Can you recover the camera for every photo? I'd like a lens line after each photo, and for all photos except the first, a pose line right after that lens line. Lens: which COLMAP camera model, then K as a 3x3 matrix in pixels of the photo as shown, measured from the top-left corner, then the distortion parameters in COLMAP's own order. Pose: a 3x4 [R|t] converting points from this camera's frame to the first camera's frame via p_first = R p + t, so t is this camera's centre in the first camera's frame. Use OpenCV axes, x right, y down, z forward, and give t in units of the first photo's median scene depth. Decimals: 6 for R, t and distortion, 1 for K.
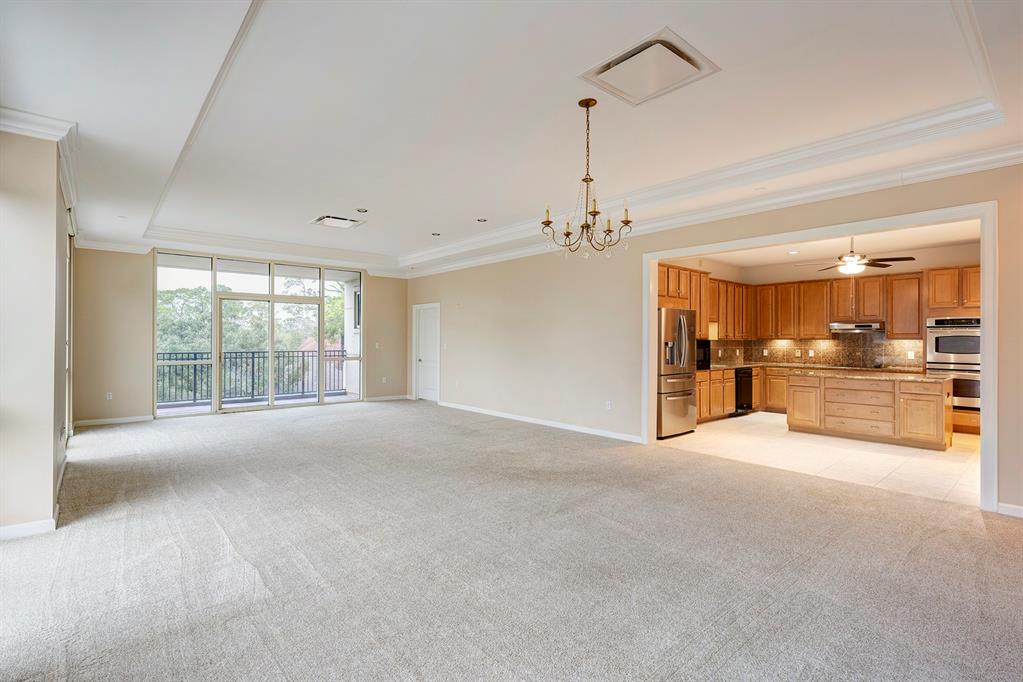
lens RADIAL K [[486.3, 0, 513.1], [0, 486.3, 340.4], [0, 0, 1]] dist [-0.000083, 0.001012]
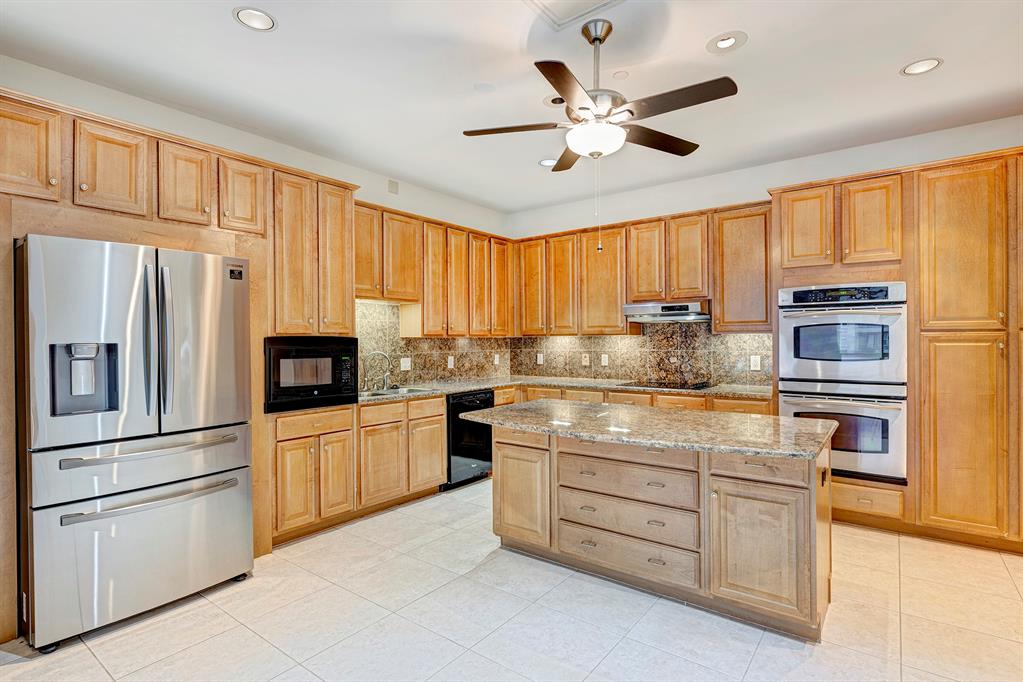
lens RADIAL K [[521.8, 0, 506.4], [0, 521.8, 341.6], [0, 0, 1]] dist [-0.000677, 0.000821]
pose [[0.978446, -0.011552, 0.206181, 0.427783], [0.011297, 0.999933, 0.002414, 0.003187], [-0.206195, -0.000033, 0.978511, 0.489526]]
